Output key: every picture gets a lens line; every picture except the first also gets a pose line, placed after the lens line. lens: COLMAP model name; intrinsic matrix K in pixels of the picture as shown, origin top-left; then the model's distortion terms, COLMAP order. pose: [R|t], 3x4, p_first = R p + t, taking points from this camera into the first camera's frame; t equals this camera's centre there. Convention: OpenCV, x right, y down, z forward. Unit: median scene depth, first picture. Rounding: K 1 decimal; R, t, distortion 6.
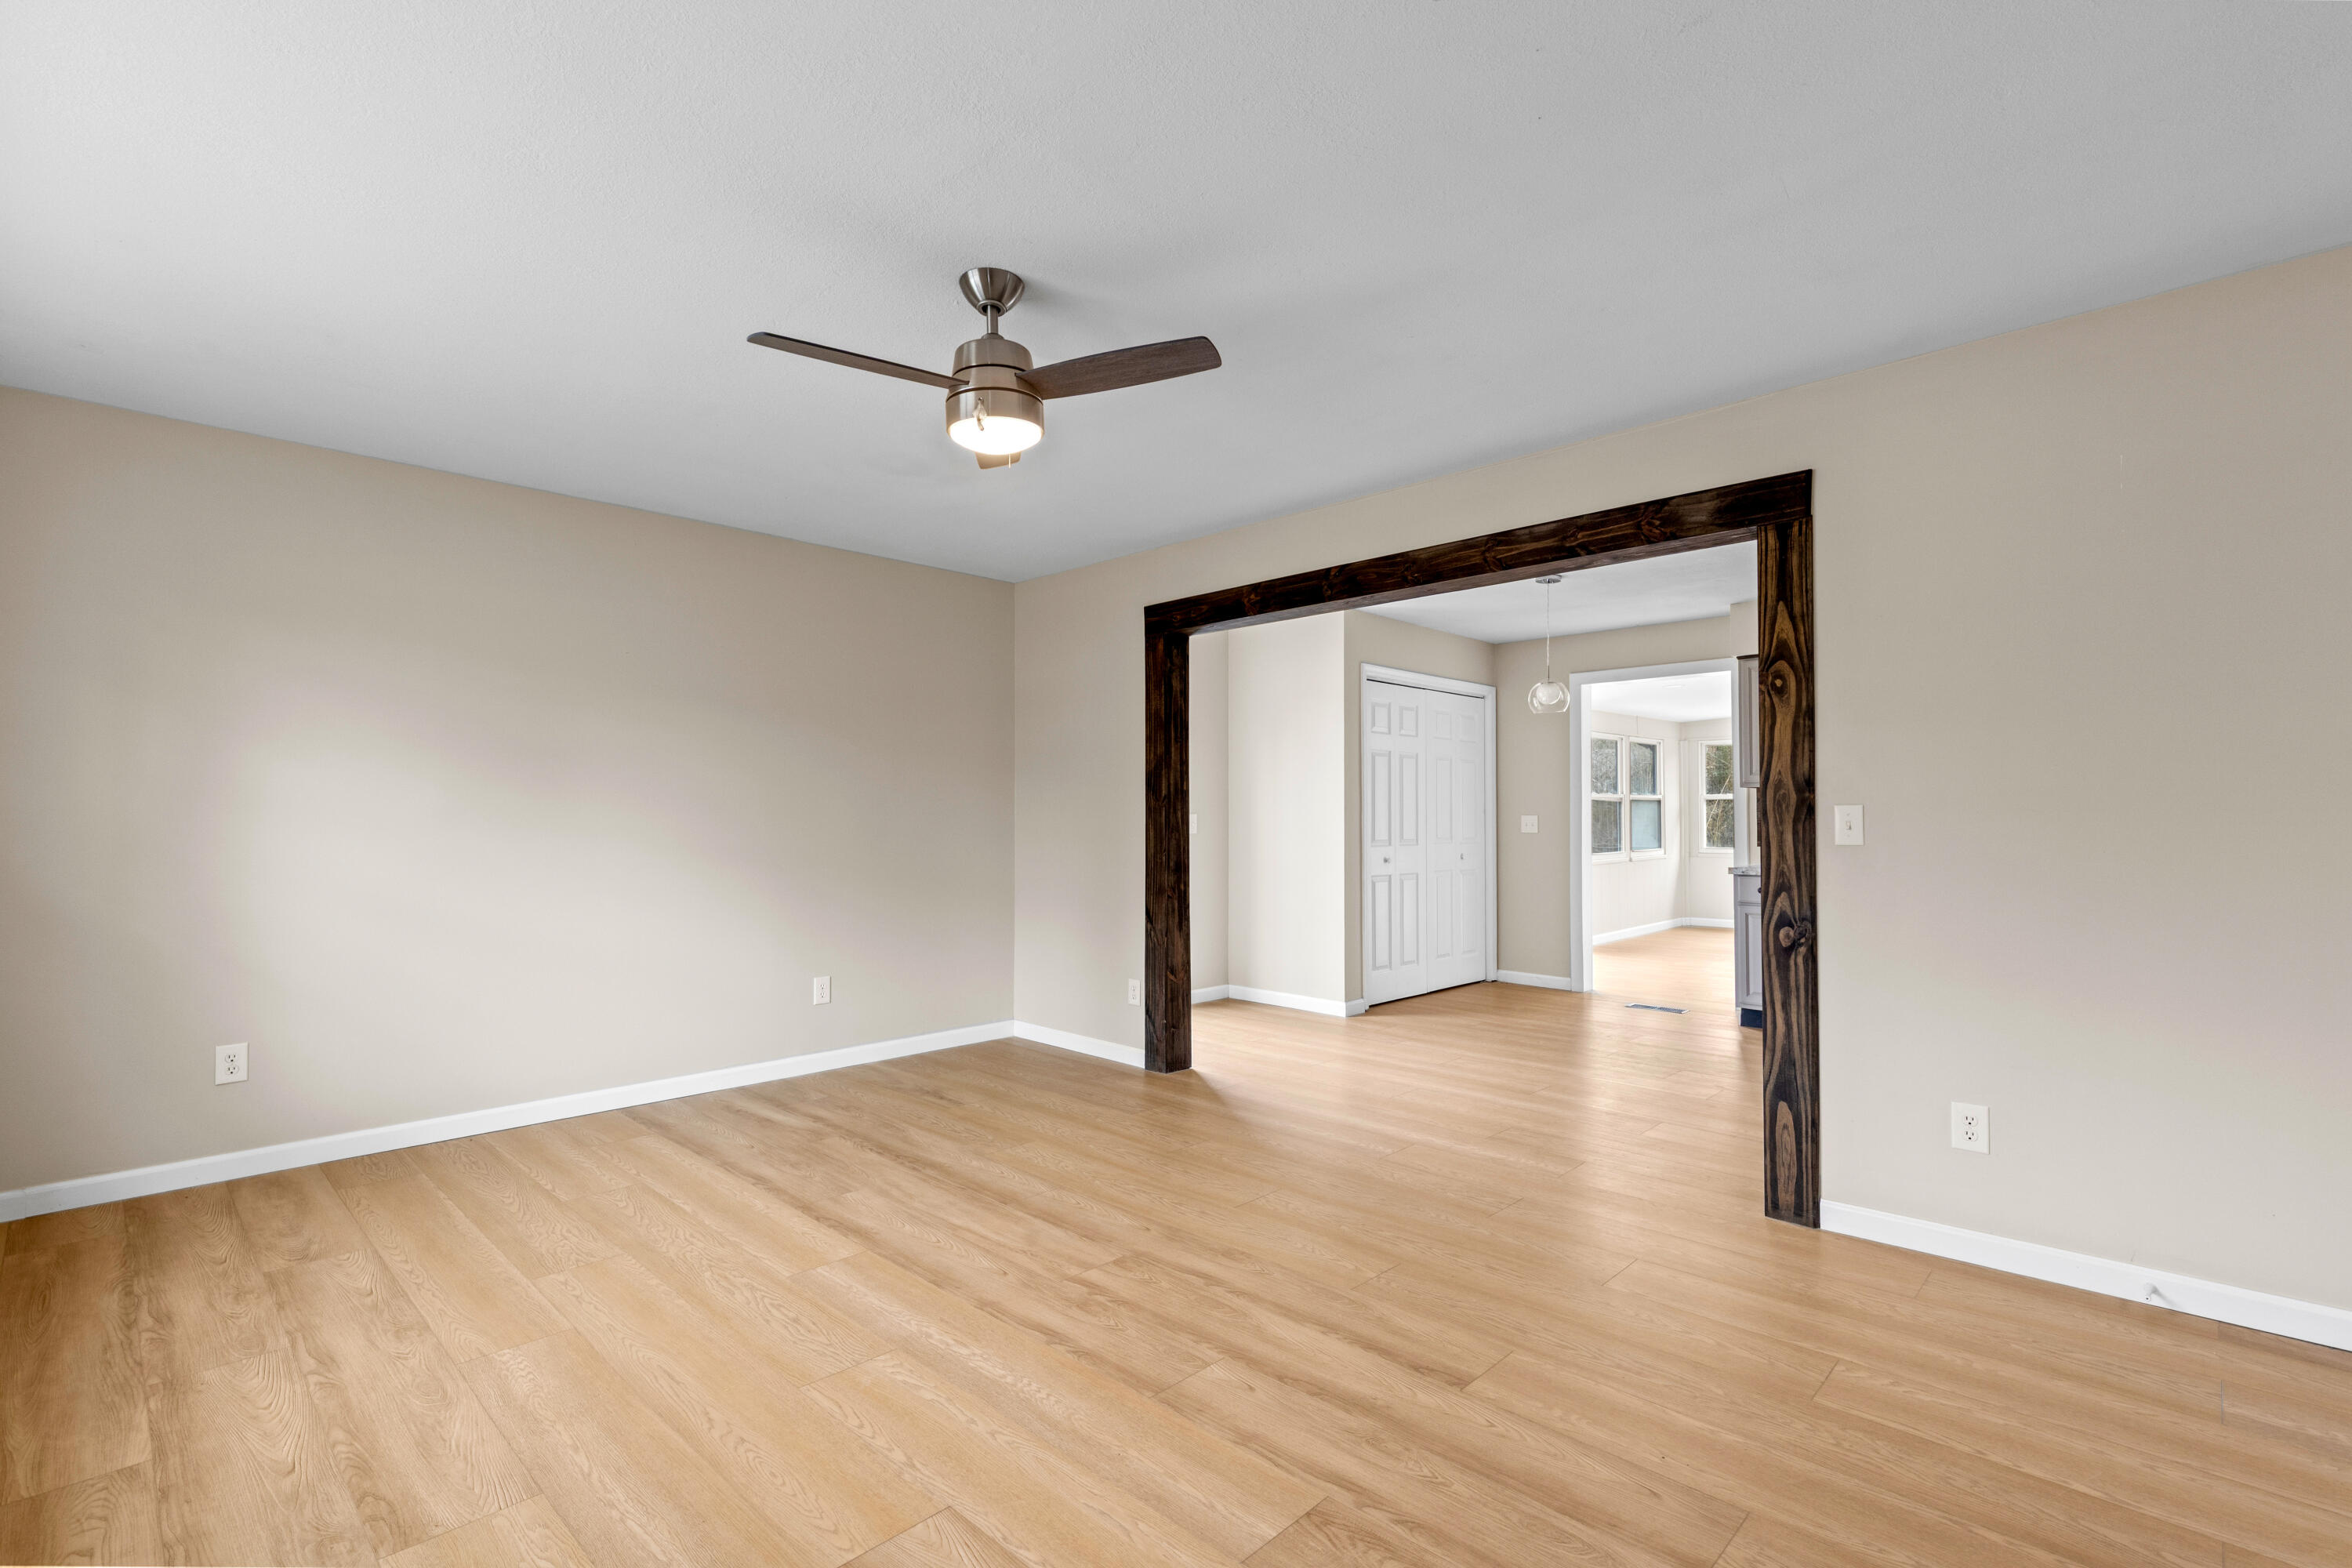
lens RADIAL K [[1059.2, 0, 1170.8], [0, 1059.2, 796.7], [0, 0, 1]] dist [0.012861, -0.000987]
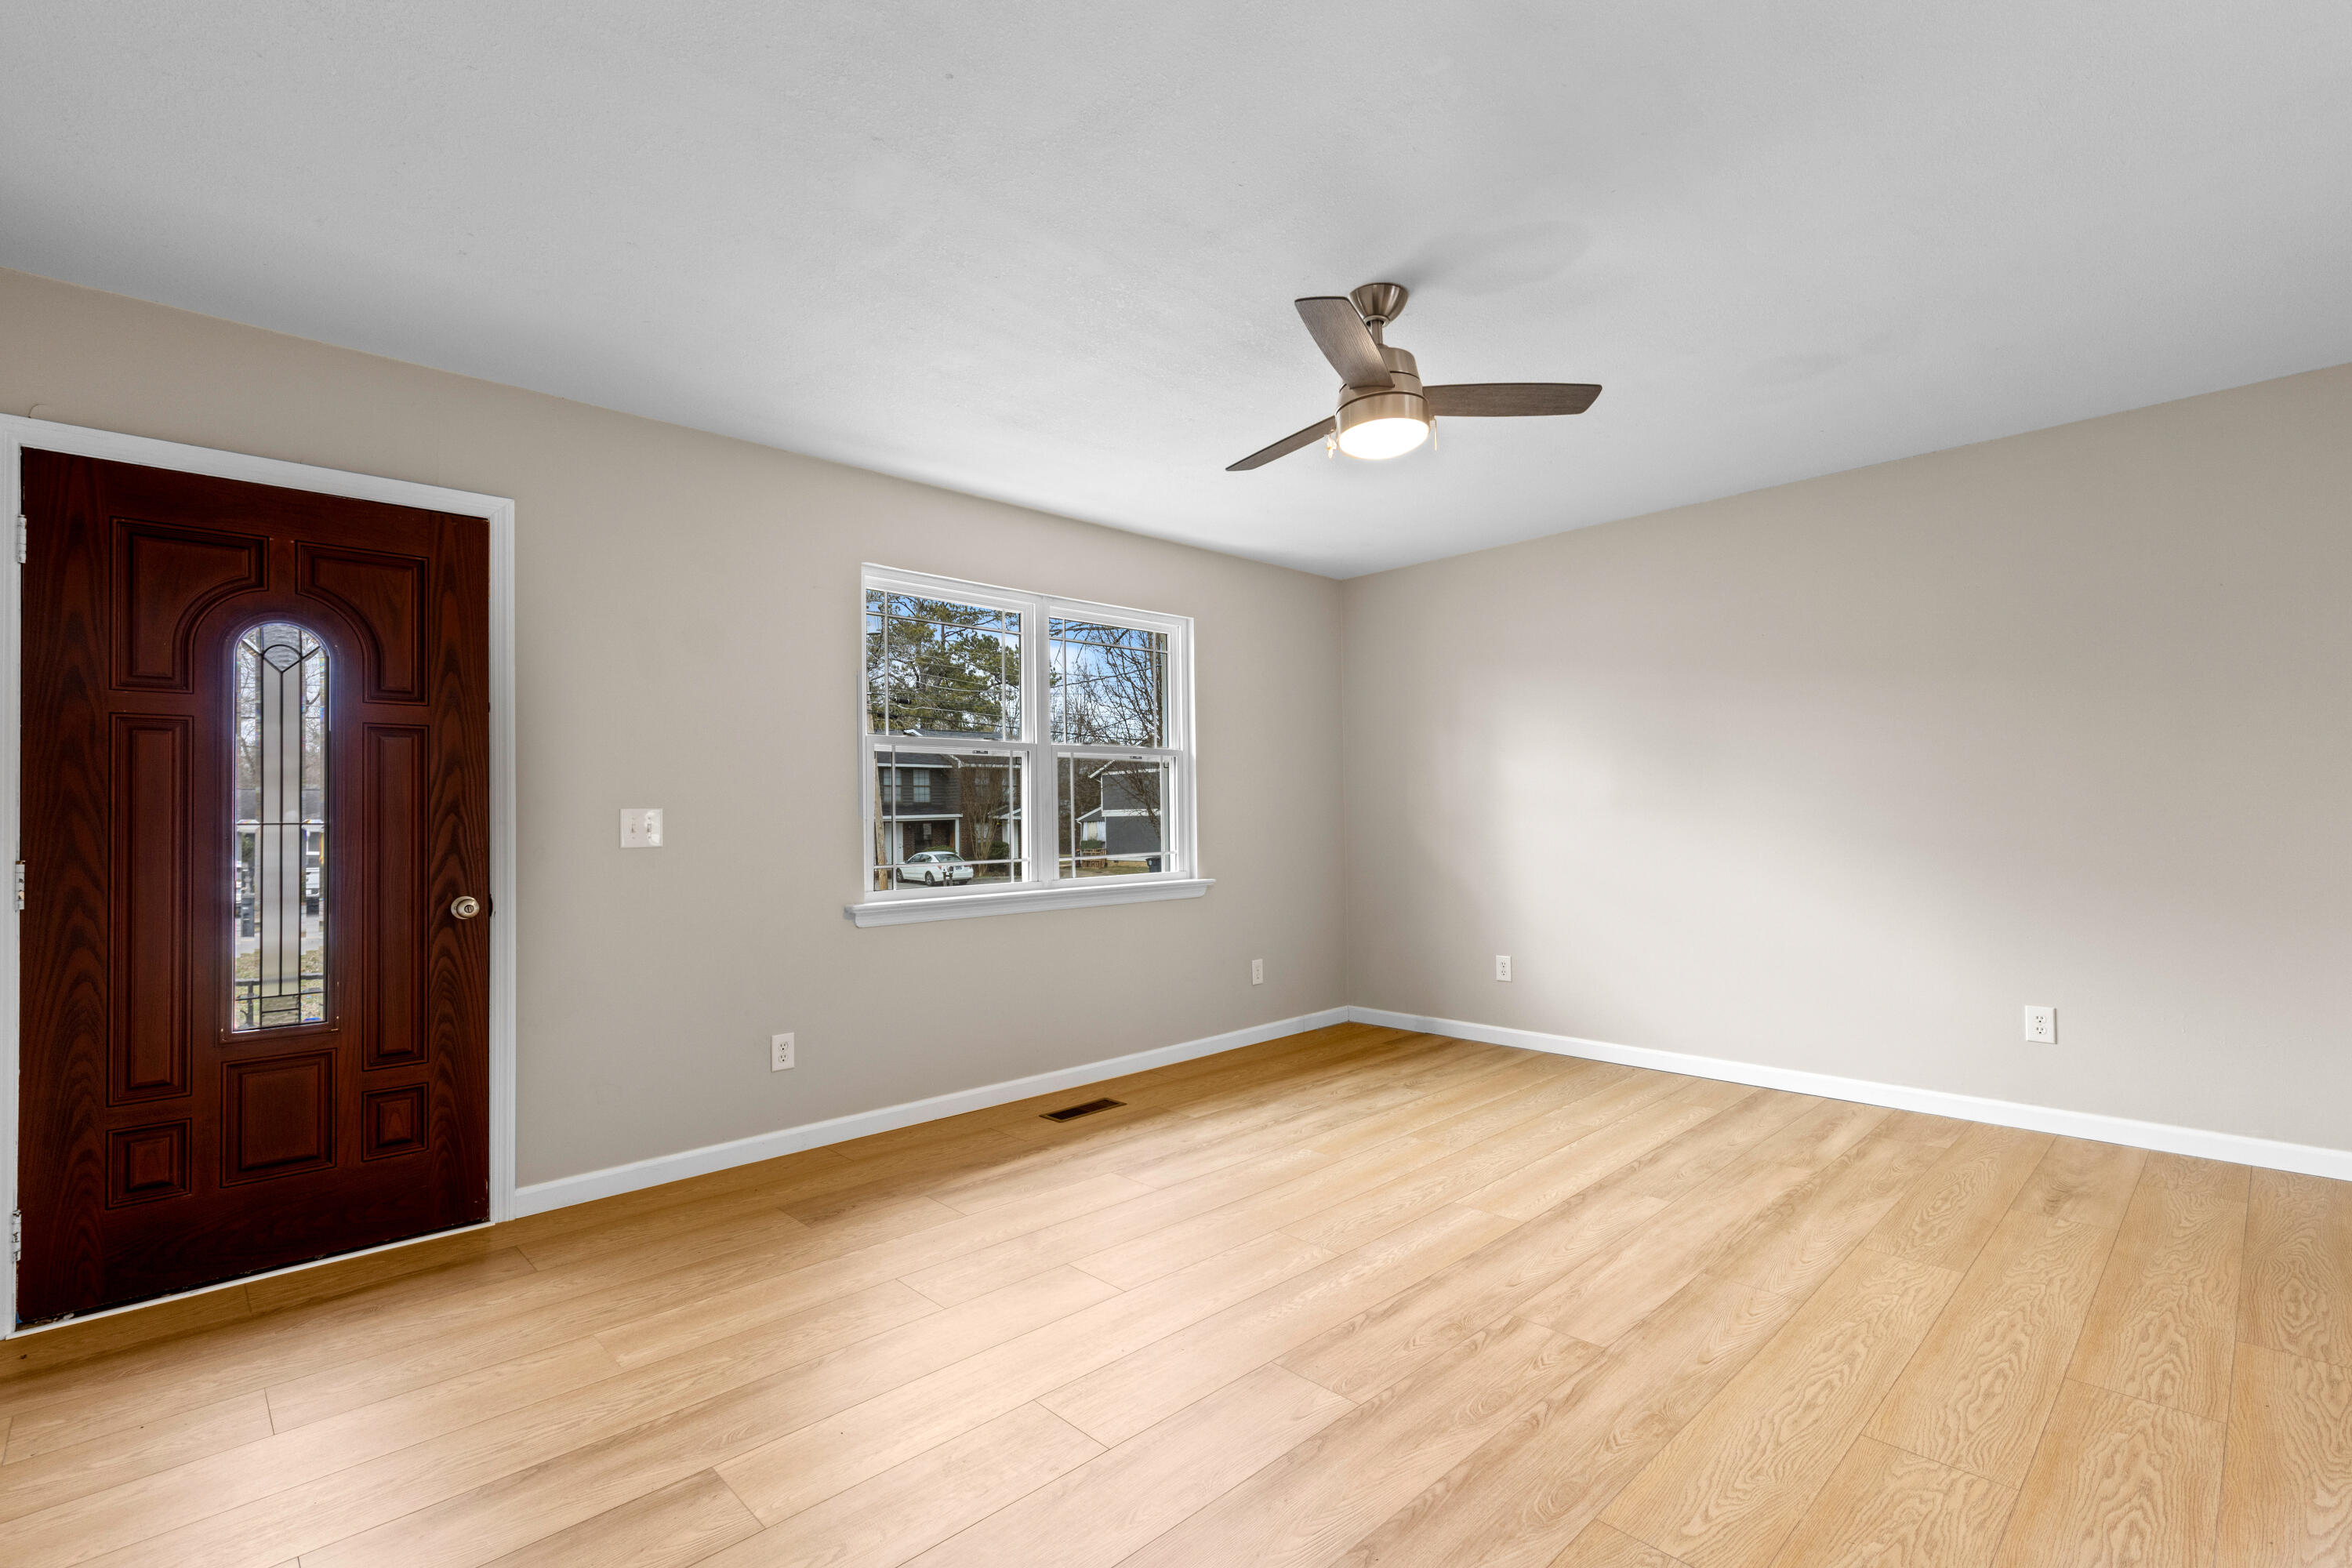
lens RADIAL K [[1059.2, 0, 1168.1], [0, 1059.2, 790.8], [0, 0, 1]] dist [0.012861, -0.000987]
pose [[-0.029927, -0.021768, -0.999315, 0.631697], [0.039094, 0.998972, -0.022931, 0.015297], [0.998787, -0.039754, -0.029046, 0.579164]]
